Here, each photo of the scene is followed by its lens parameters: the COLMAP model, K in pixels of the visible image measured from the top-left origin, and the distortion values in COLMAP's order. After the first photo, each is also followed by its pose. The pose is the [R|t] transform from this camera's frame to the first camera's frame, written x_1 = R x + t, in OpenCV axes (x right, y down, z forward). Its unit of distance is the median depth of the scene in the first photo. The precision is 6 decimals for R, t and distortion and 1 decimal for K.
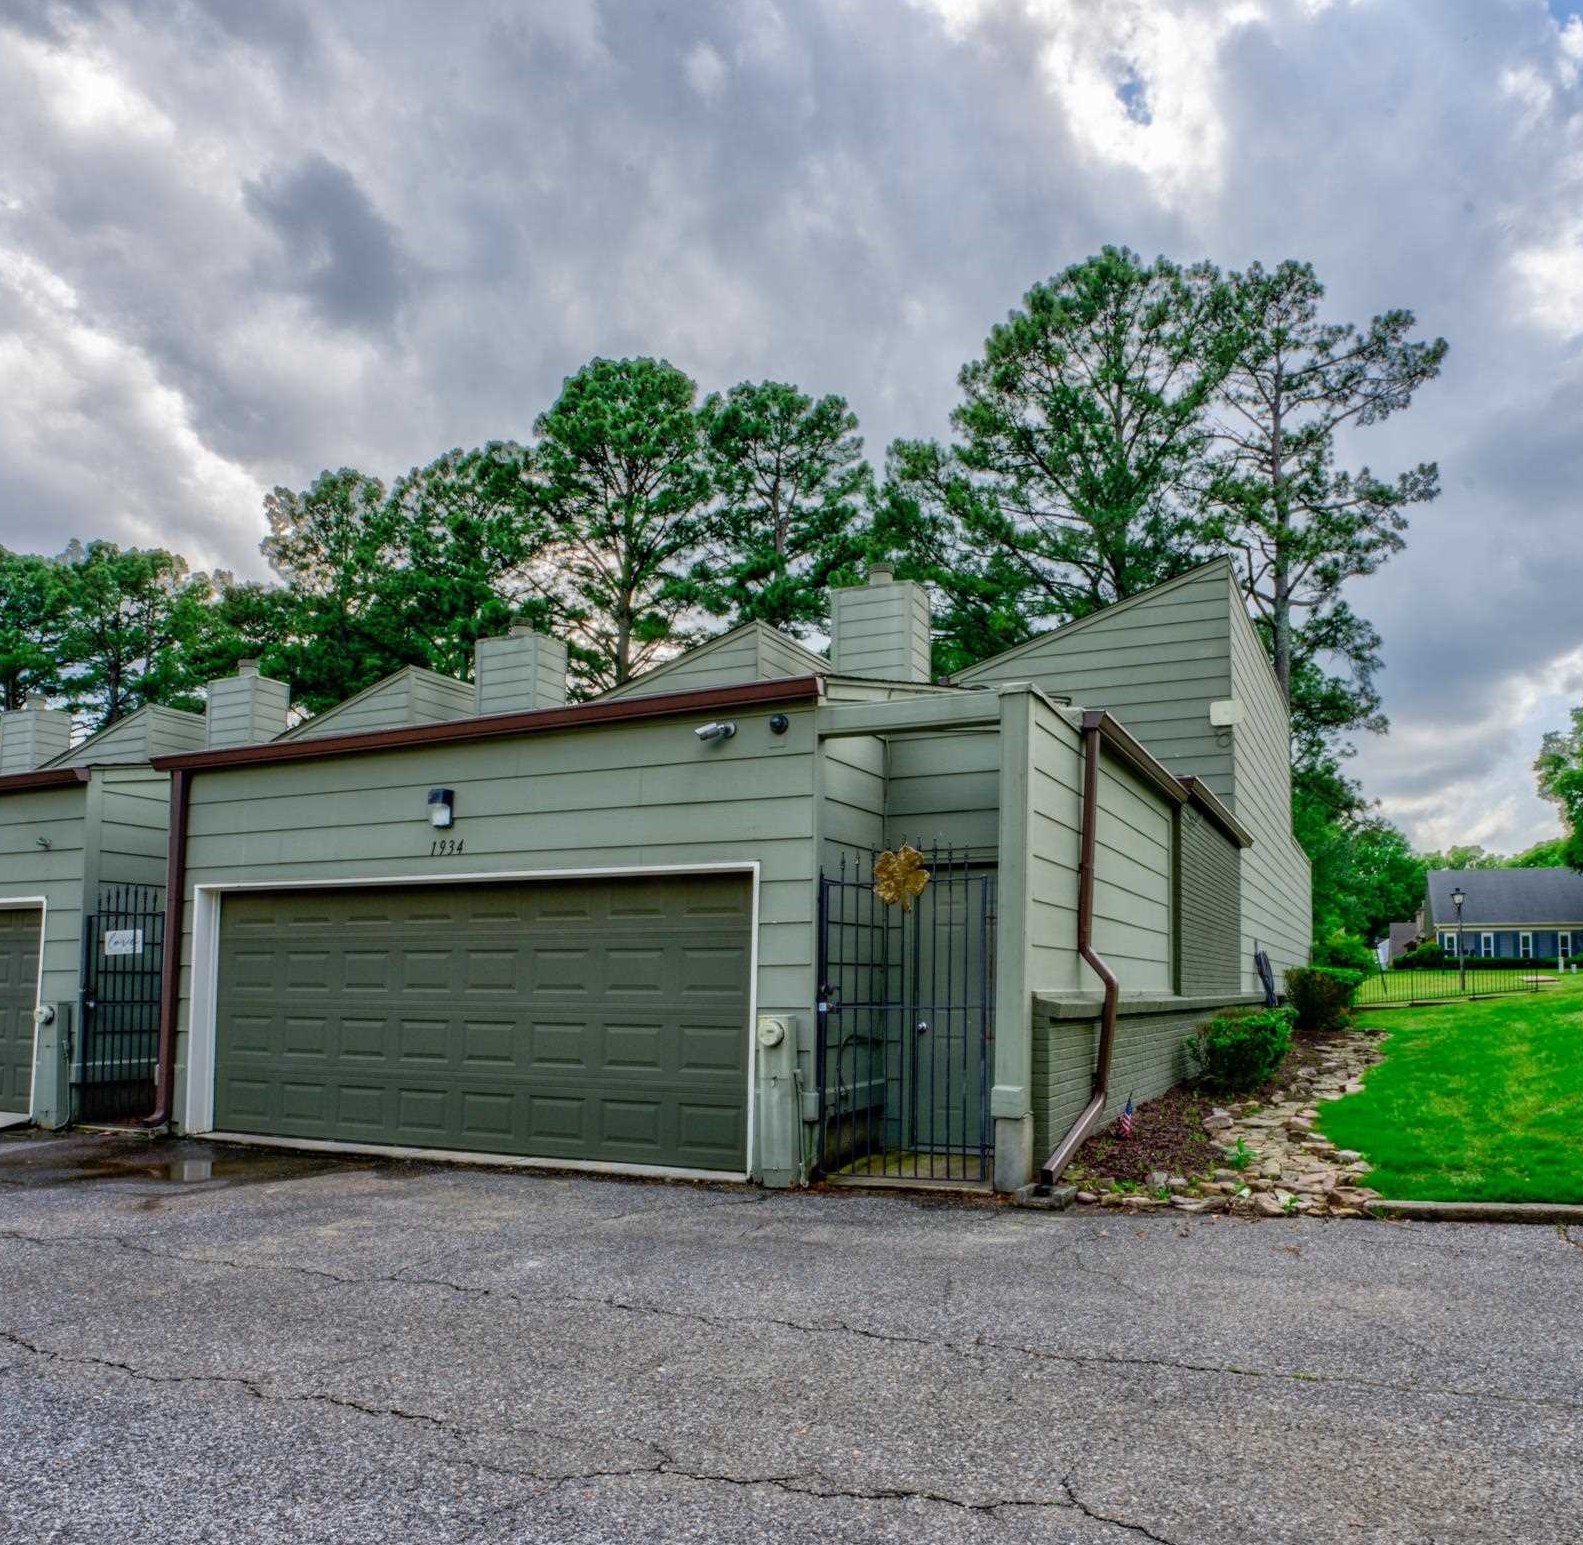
lens RADIAL K [[1216.7, 0, 791.5], [0, 1216.7, 855.6], [0, 0, 1]] dist [-0.051485, -0.002963]
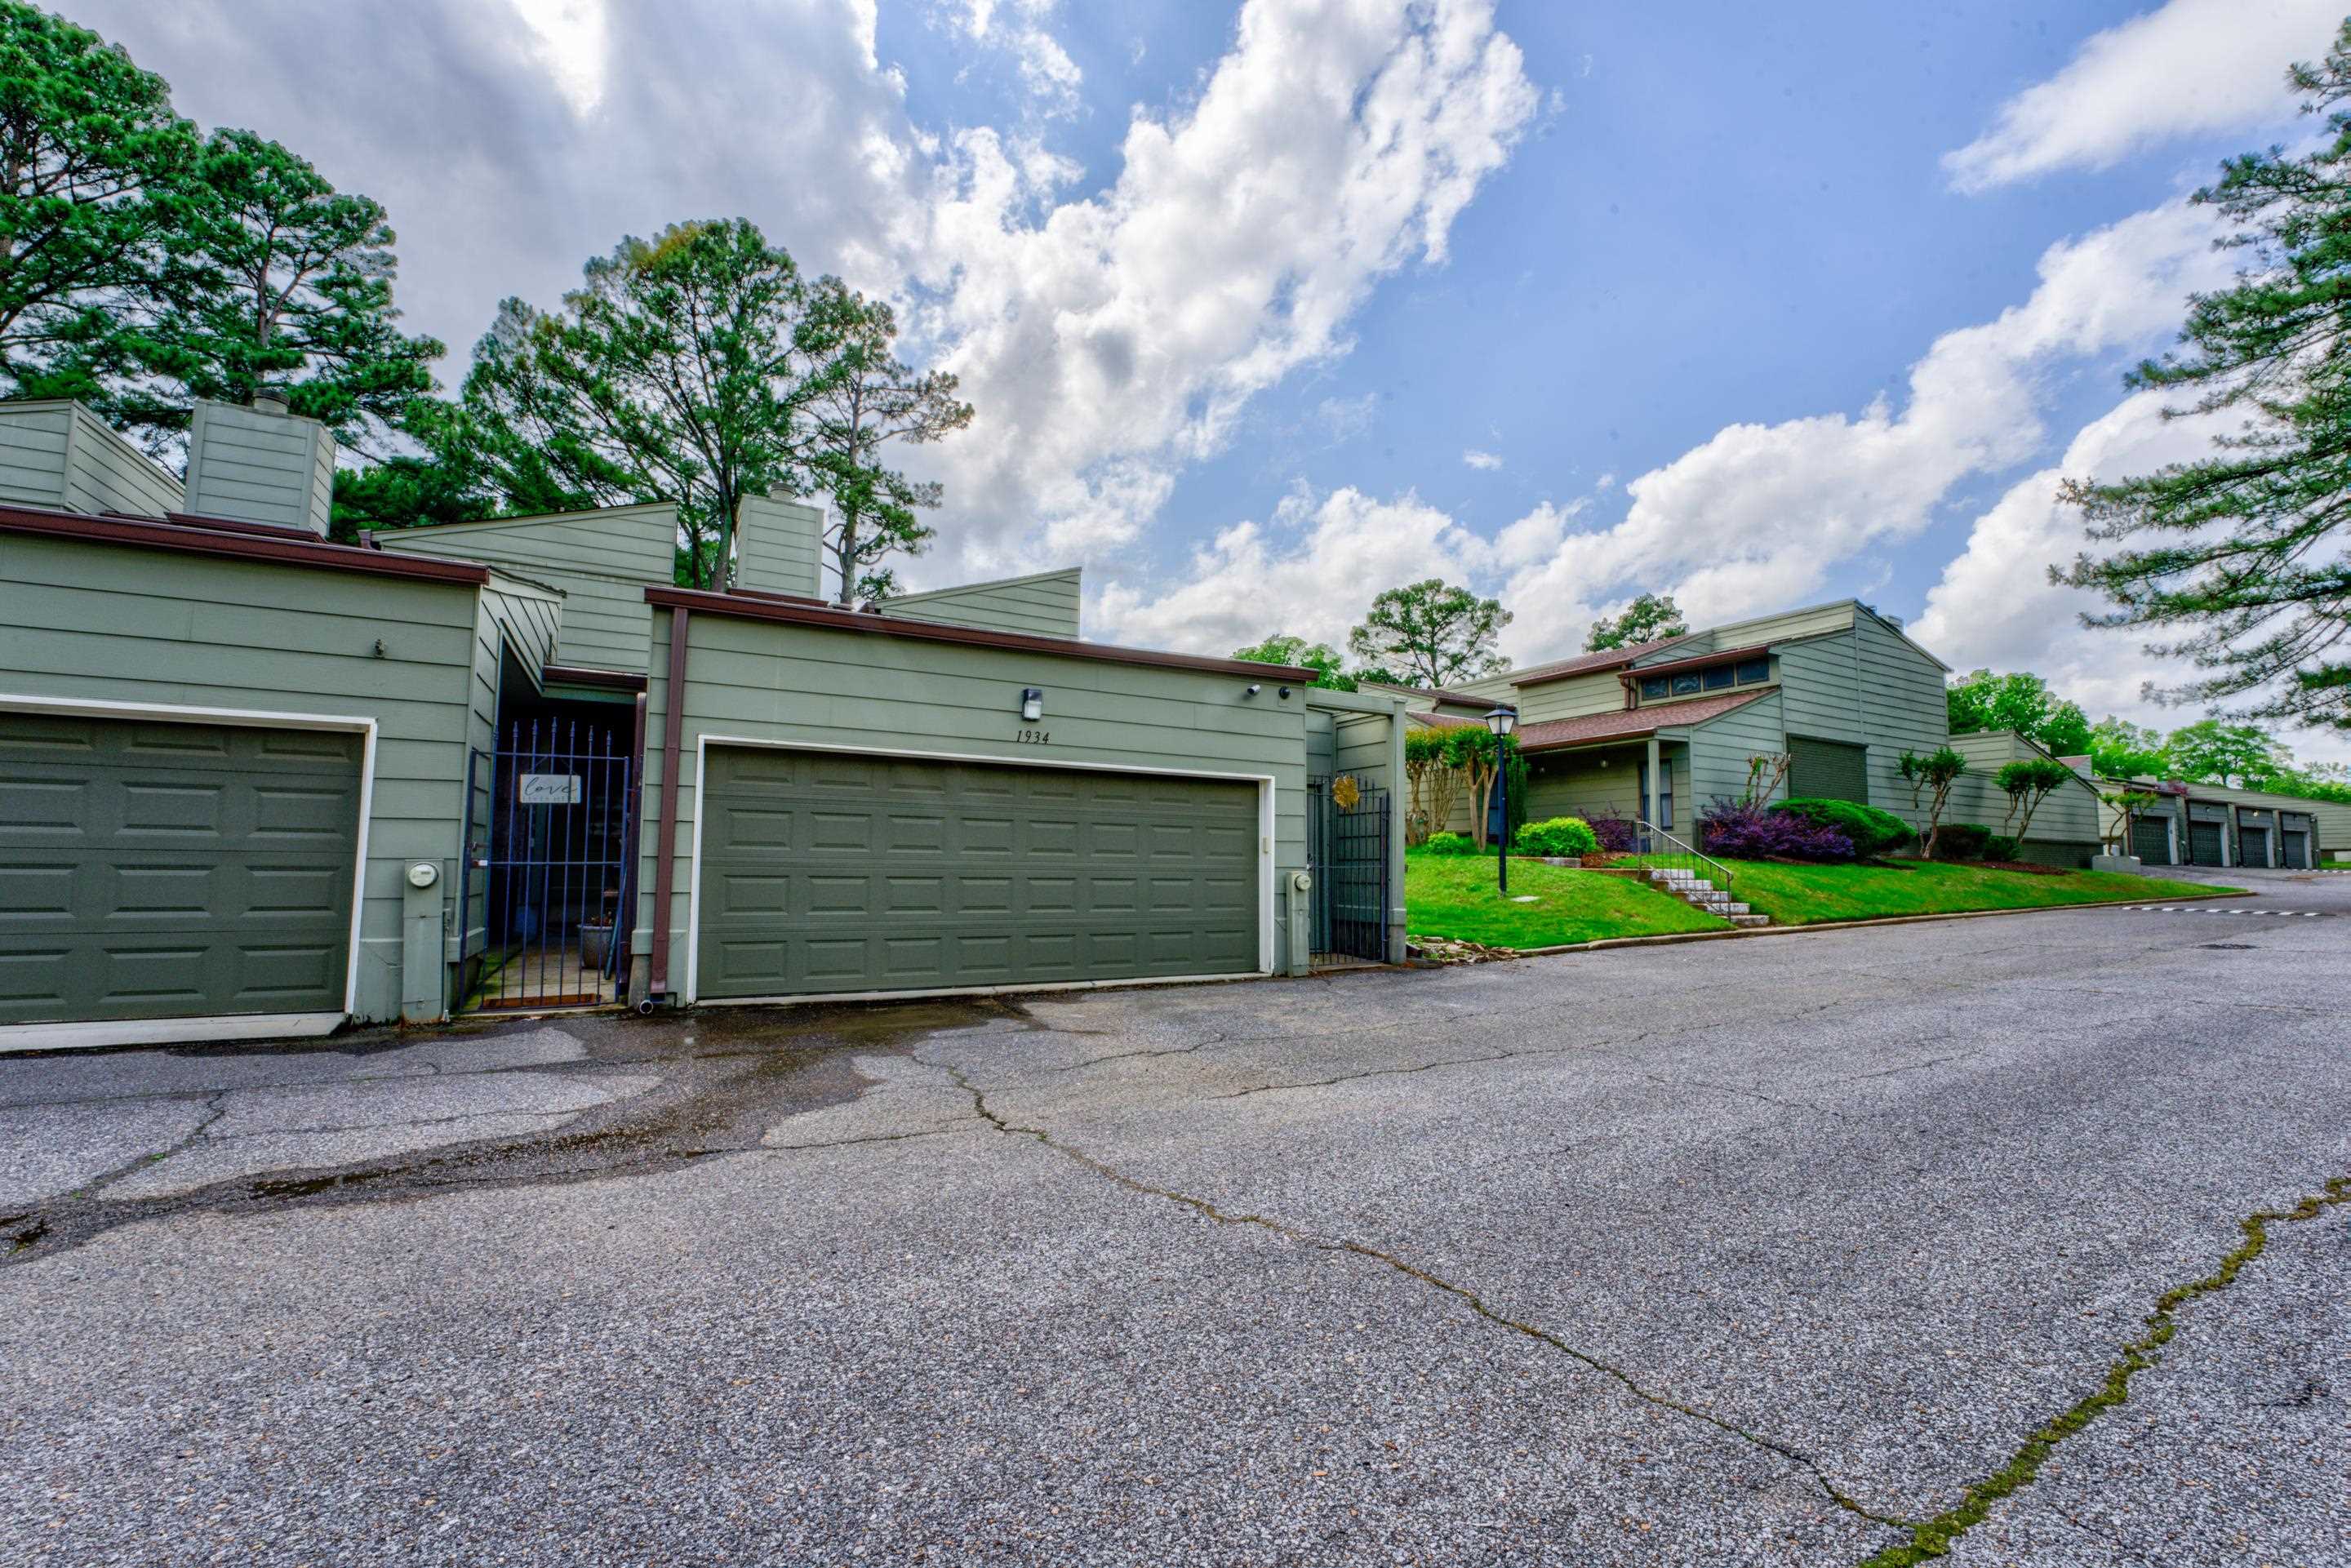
lens RADIAL K [[939.7, 0, 1166.9], [0, 939.7, 787.0], [0, 0, 1]] dist [-0.030484, 0.003804]
pose [[0.599594, 0.062925, 0.797827, -0.814829], [-0.108089, 0.994137, 0.002825, 0.022214], [-0.792972, -0.087931, 0.602880, 0.270618]]
